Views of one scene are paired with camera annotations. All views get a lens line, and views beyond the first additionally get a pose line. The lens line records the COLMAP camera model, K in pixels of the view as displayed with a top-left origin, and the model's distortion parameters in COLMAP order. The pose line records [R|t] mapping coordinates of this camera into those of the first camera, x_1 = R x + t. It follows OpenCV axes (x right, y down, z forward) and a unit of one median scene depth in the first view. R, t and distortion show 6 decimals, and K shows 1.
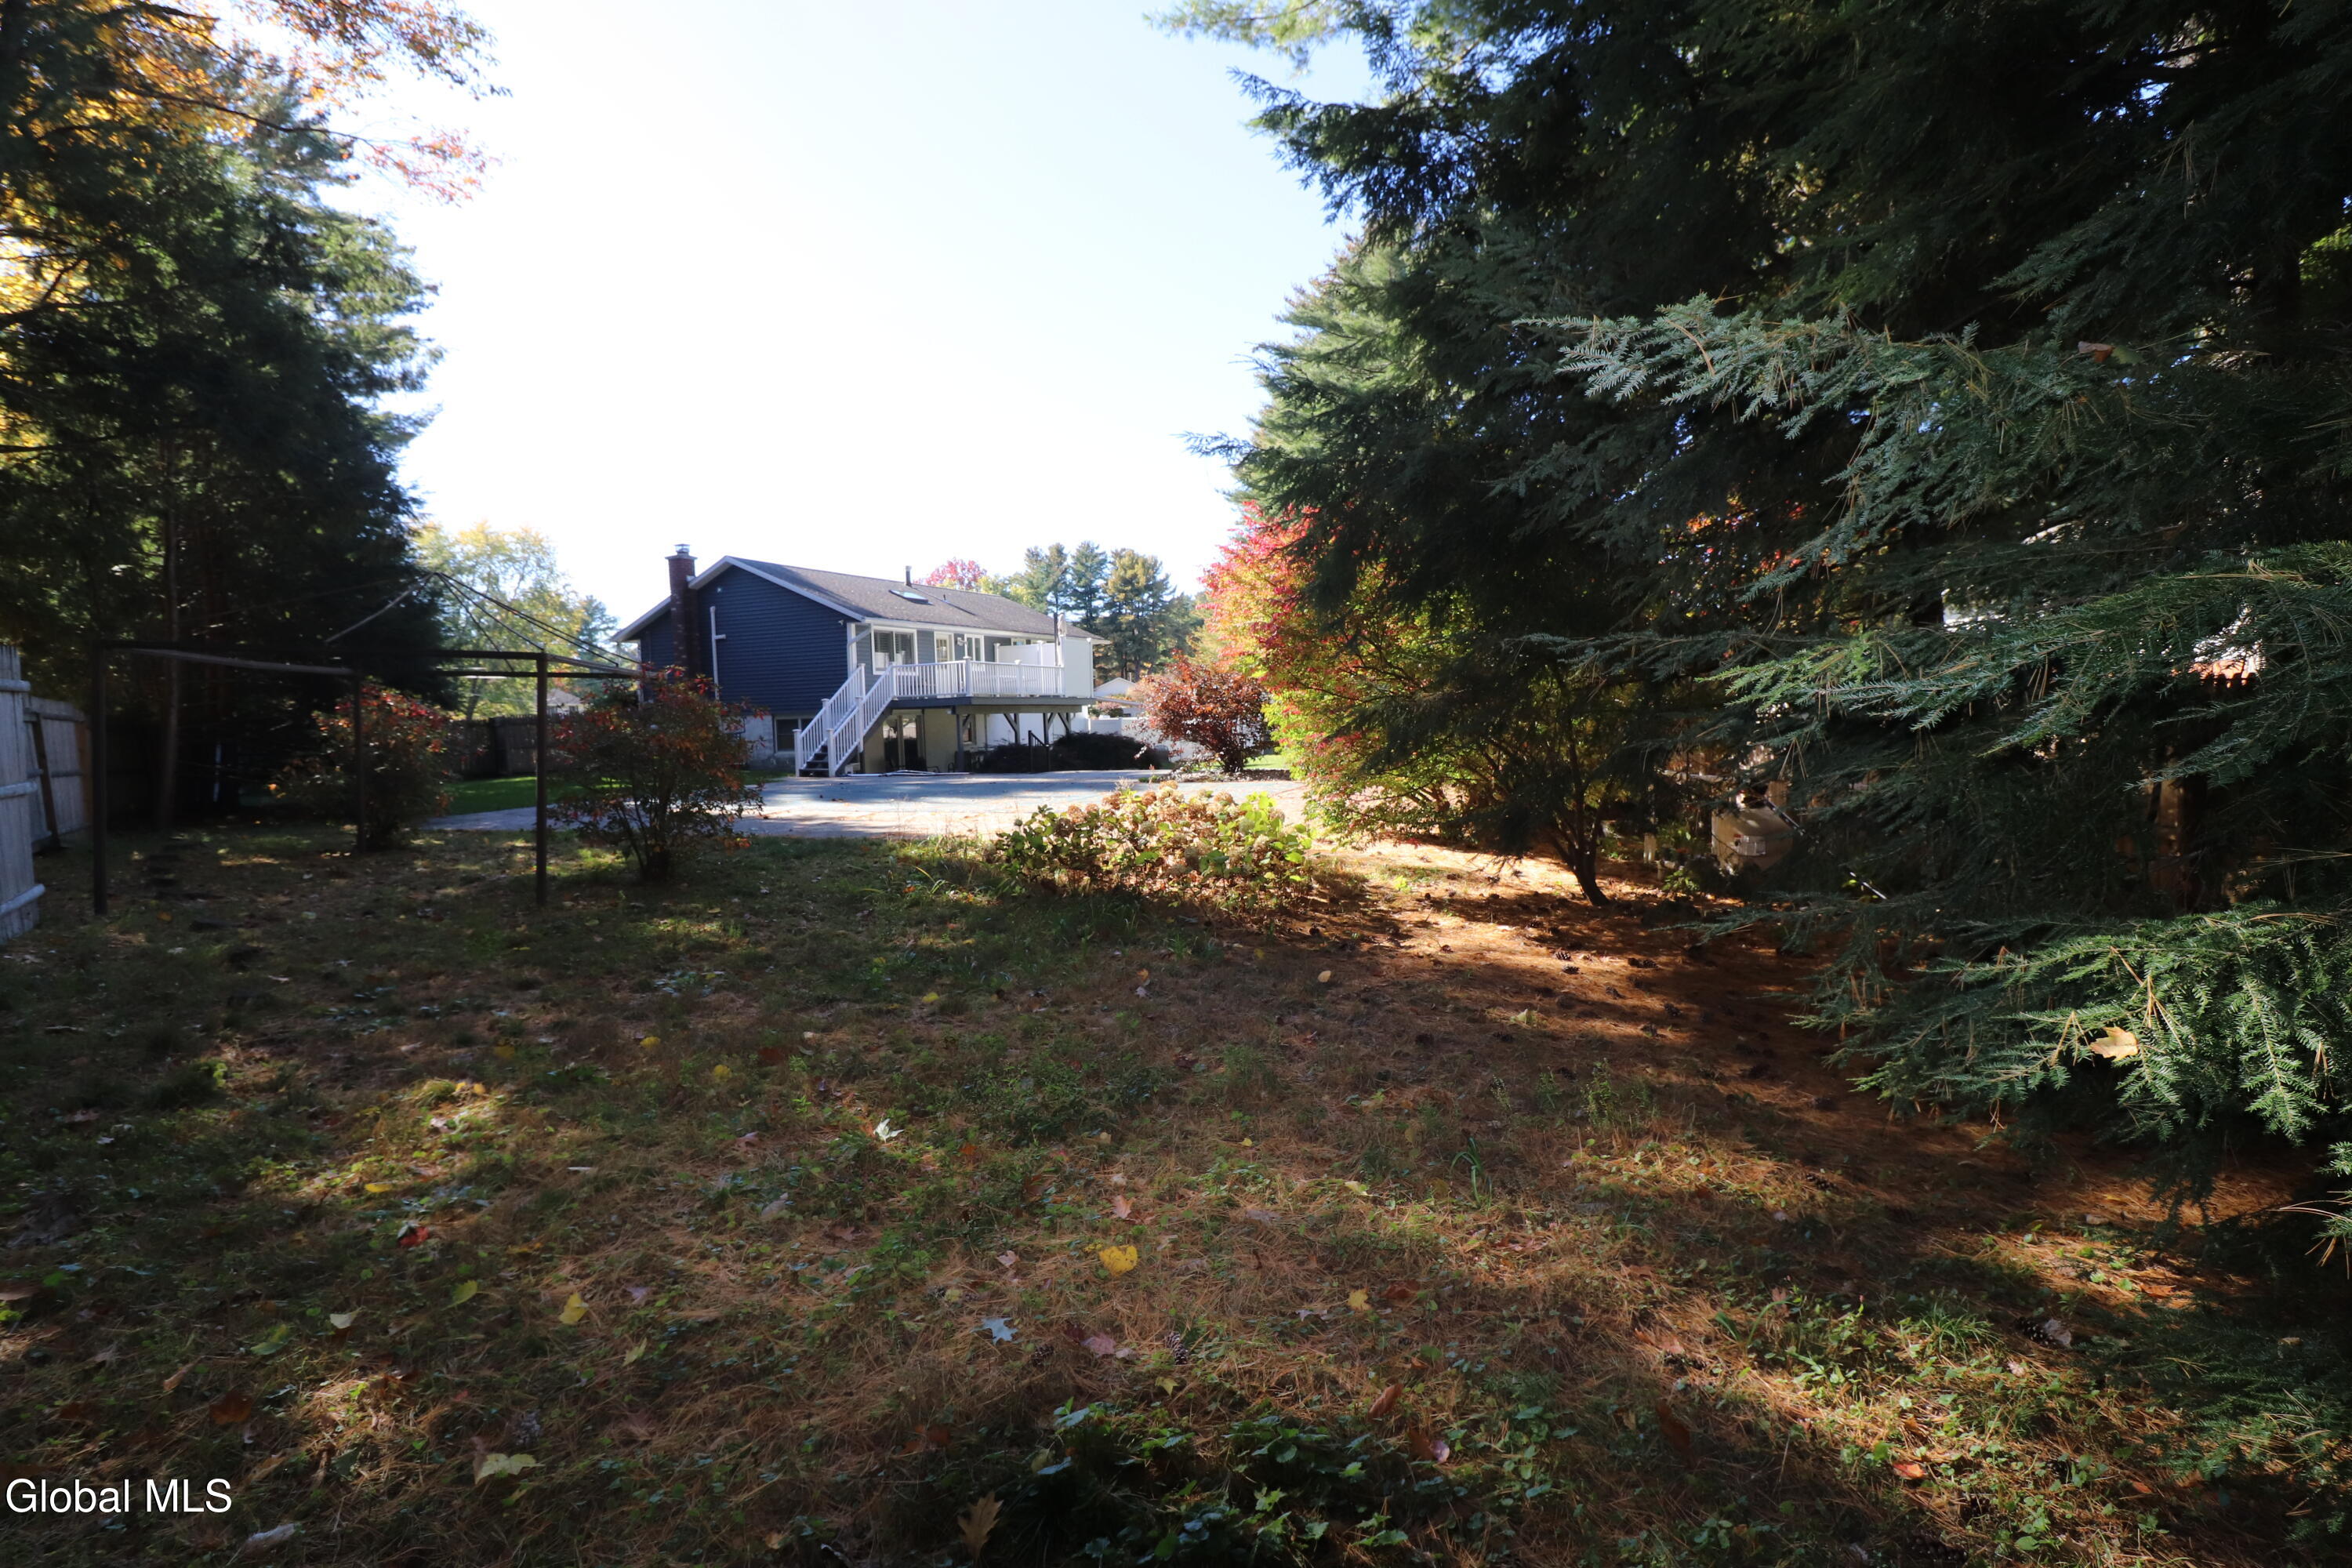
lens RADIAL K [[1121.2, 0, 1176.0], [0, 1121.2, 784.0], [0, 0, 1]] dist [0.000474, 0.000816]
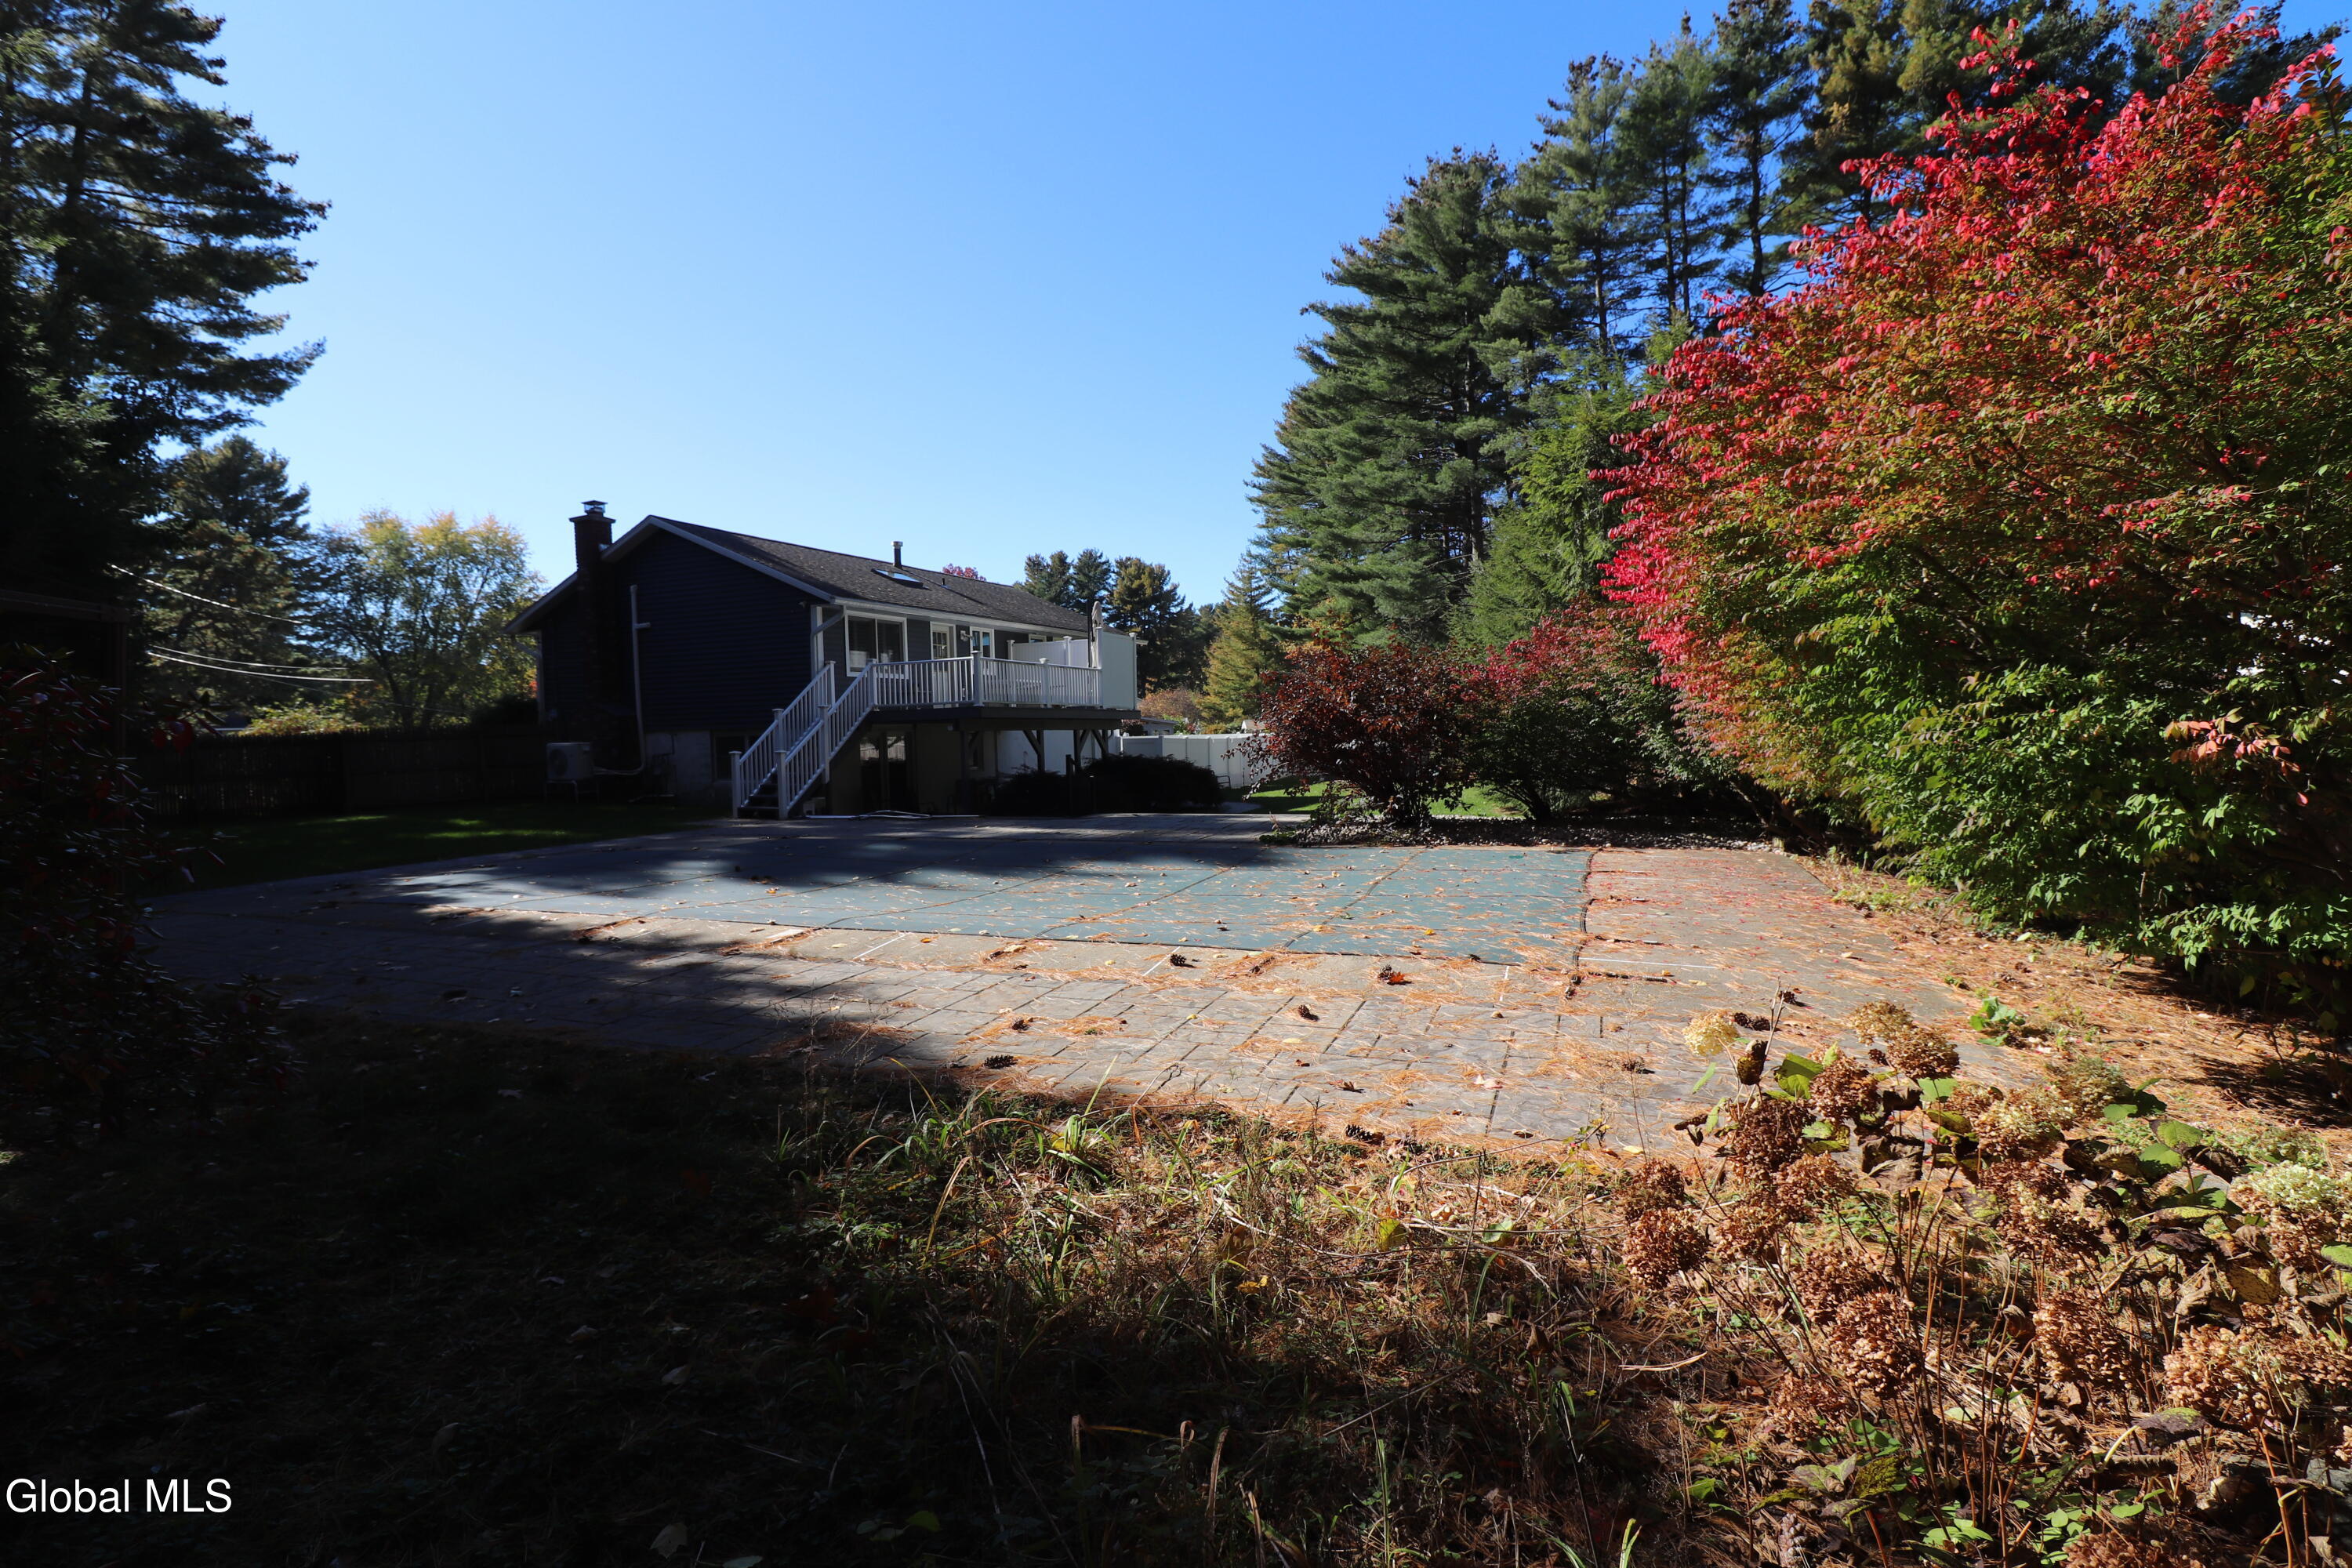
lens RADIAL K [[1121.2, 0, 1176.0], [0, 1121.2, 784.0], [0, 0, 1]] dist [0.000474, 0.000816]
pose [[0.999969, 0.005649, 0.005474, -0.050146], [-0.005563, 0.999864, -0.015525, -0.014488], [-0.005561, 0.015494, 0.999865, 0.229918]]
